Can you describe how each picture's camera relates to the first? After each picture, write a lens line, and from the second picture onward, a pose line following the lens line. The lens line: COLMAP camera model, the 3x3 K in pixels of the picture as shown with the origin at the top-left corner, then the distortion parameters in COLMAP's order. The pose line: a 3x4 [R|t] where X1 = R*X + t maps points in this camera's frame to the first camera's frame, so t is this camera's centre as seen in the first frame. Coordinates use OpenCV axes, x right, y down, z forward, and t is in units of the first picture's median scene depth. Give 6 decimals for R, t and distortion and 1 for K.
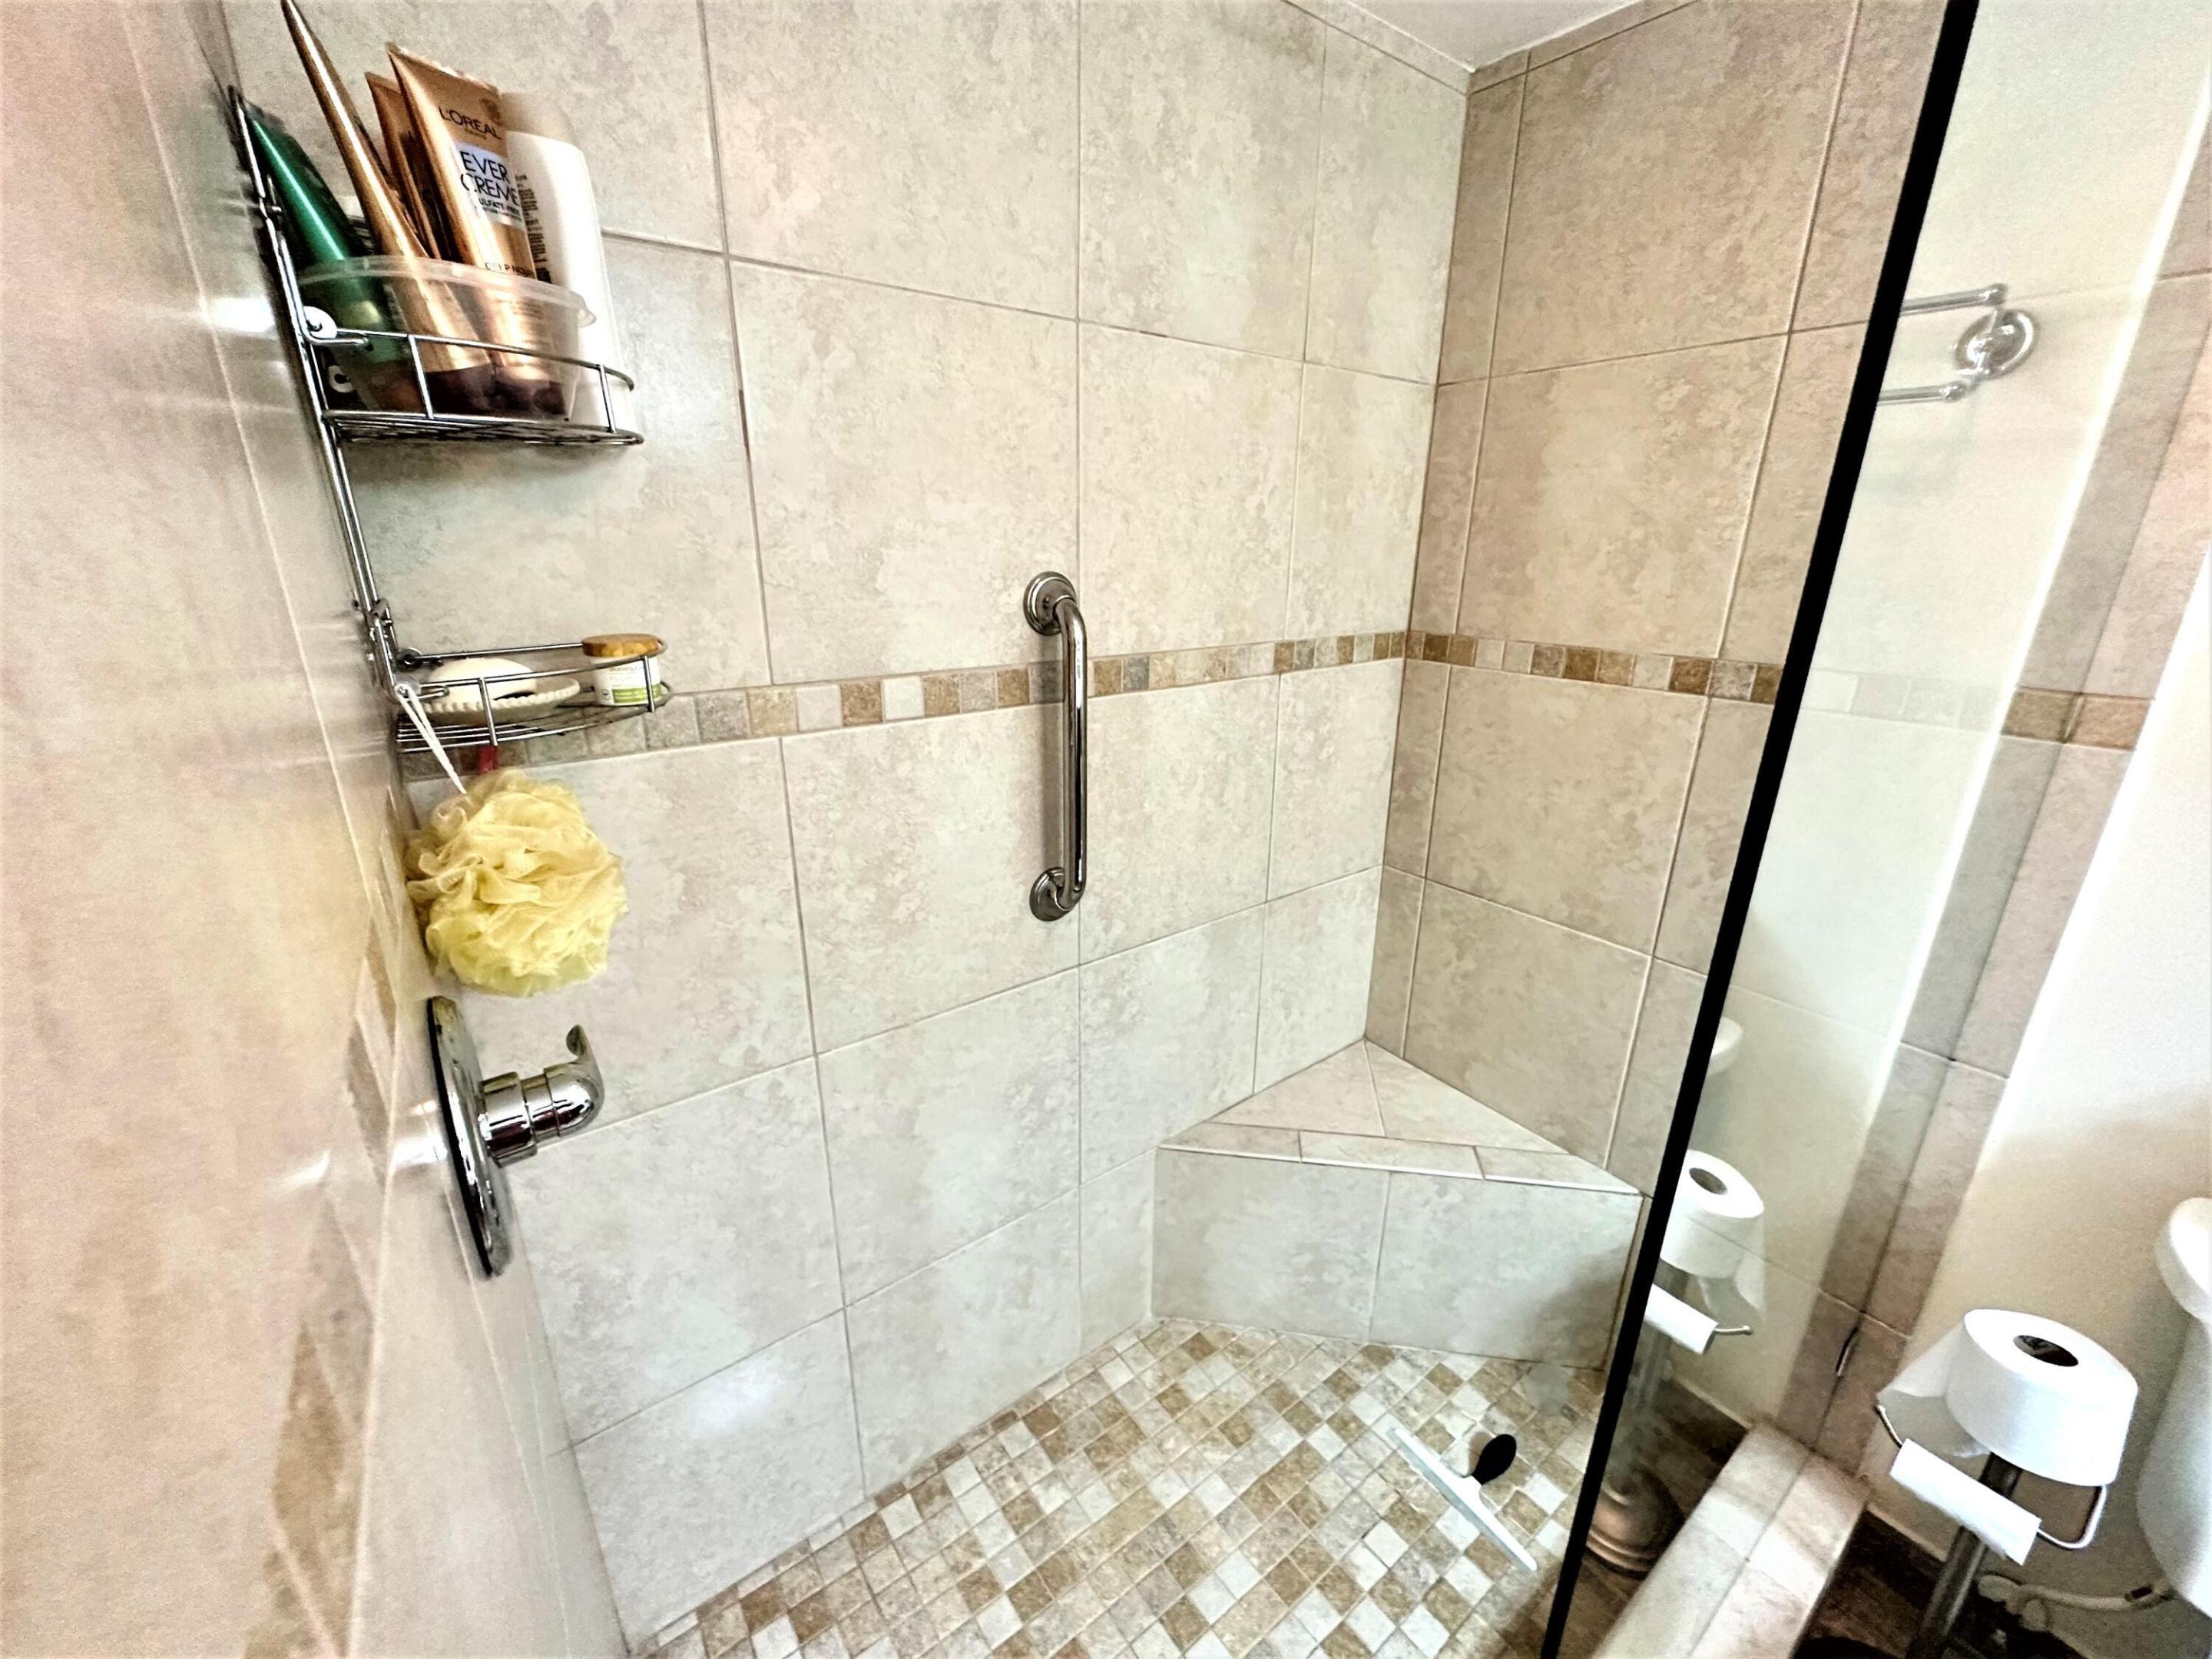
lens RADIAL K [[880.2, 0, 1106.0], [0, 880.2, 829.5], [0, 0, 1]] dist [-0.003236, -0.000302]
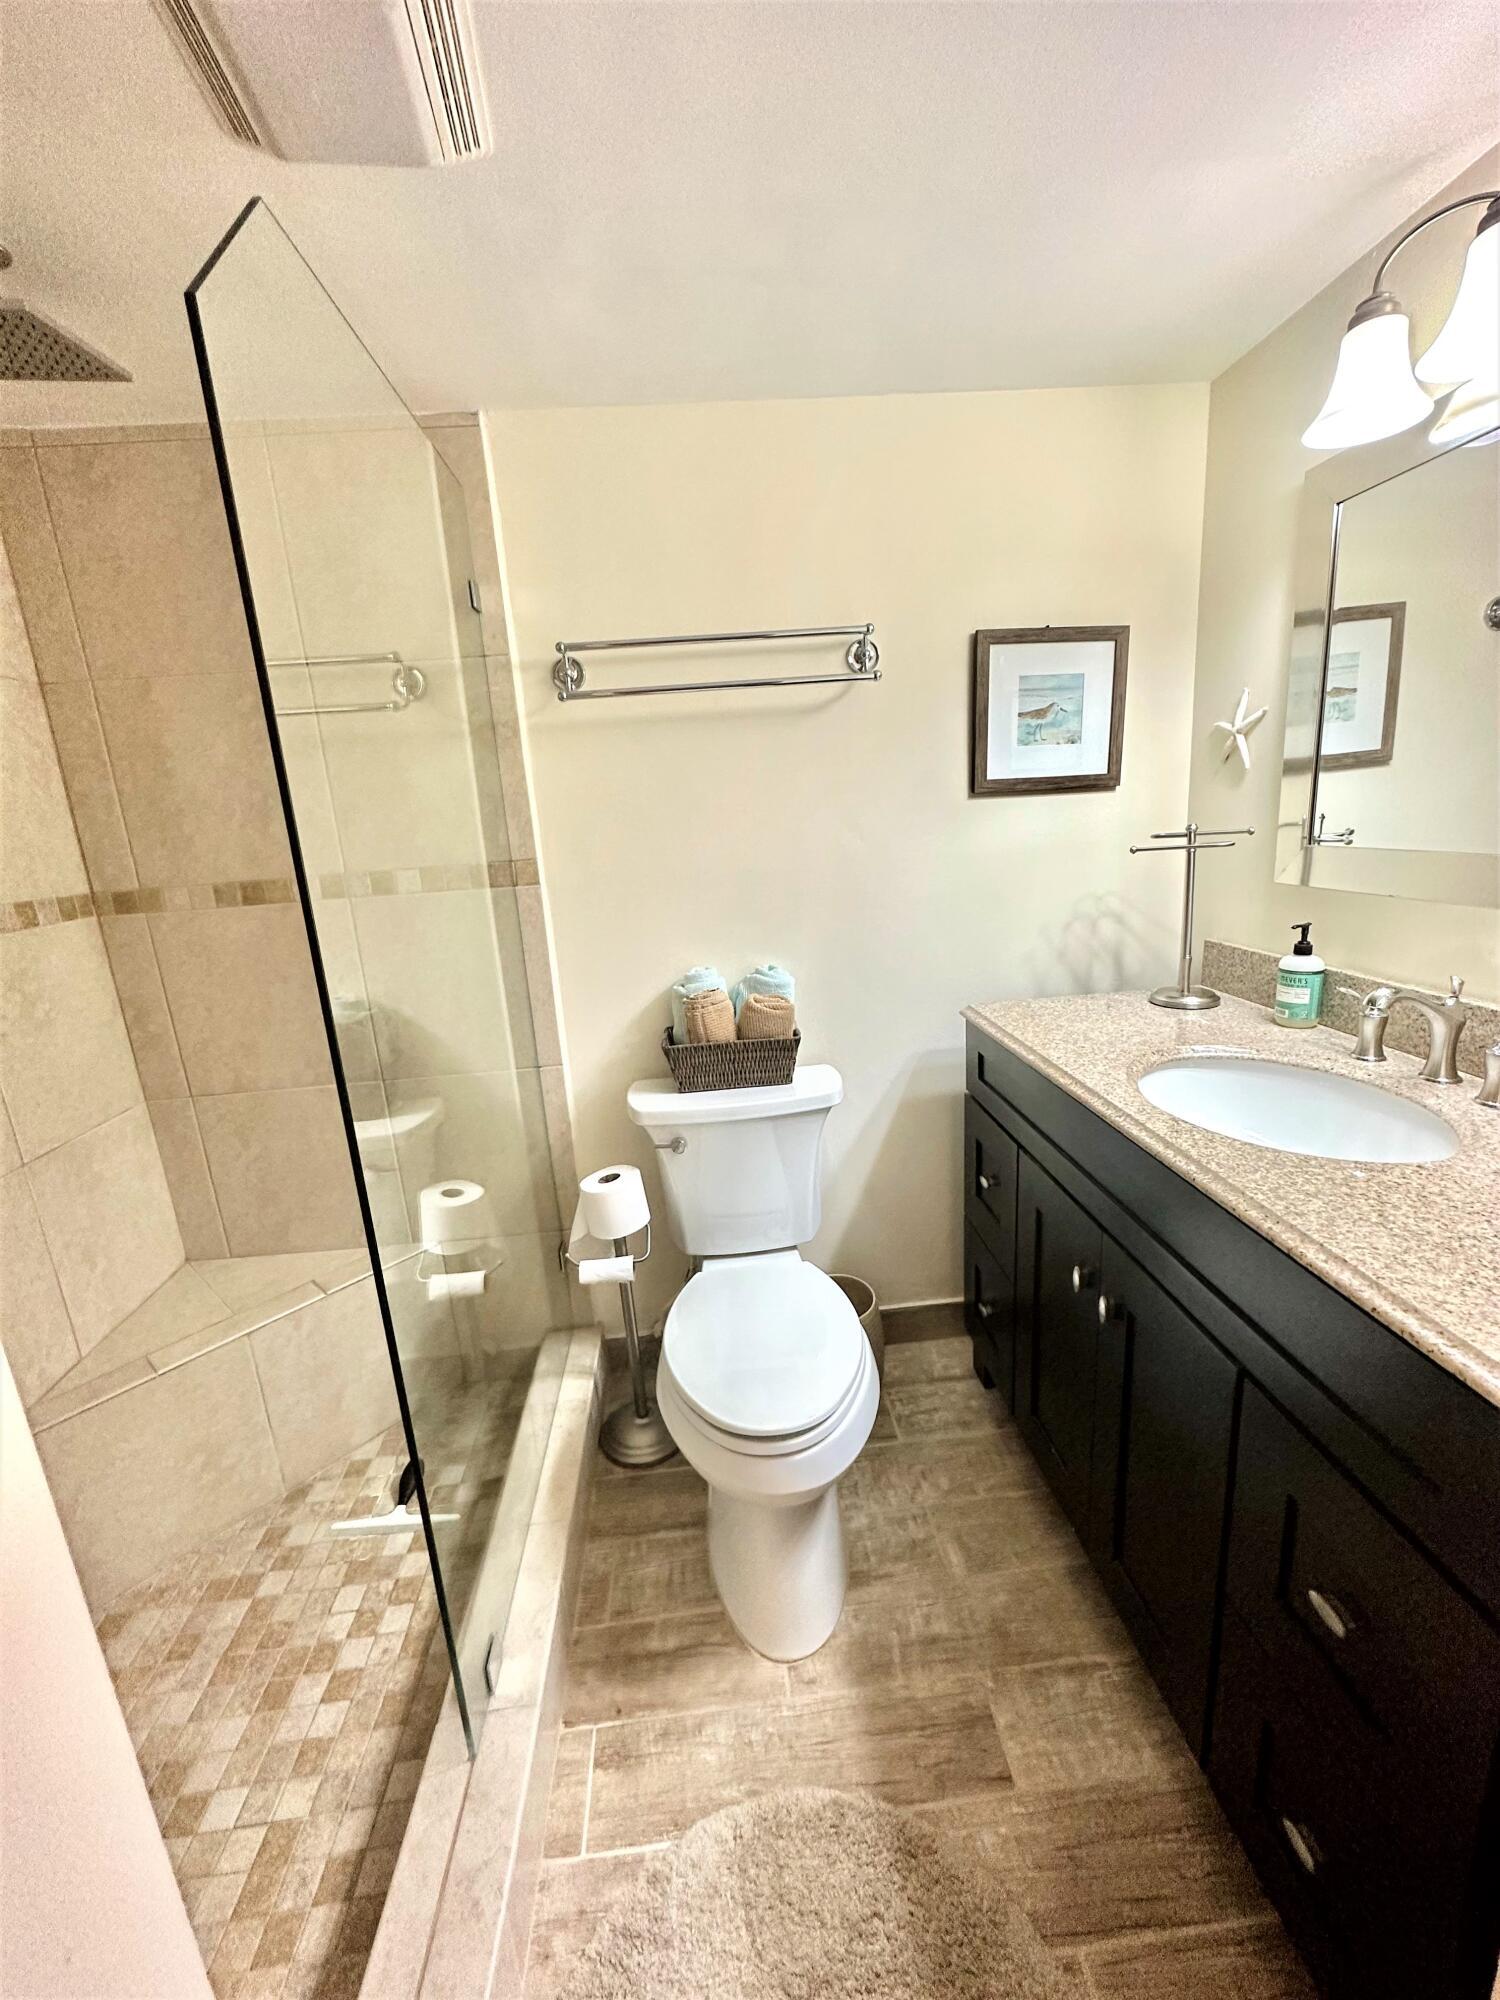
lens RADIAL K [[795.8, 0, 750.0], [0, 795.8, 1000.0], [0, 0, 1]] dist [-0.003236, -0.000302]
pose [[0.530511, -0.234799, 0.814511, -0.077904], [0.330526, 0.942116, 0.056305, 0.141521], [-0.780584, 0.239346, 0.577410, -0.239692]]
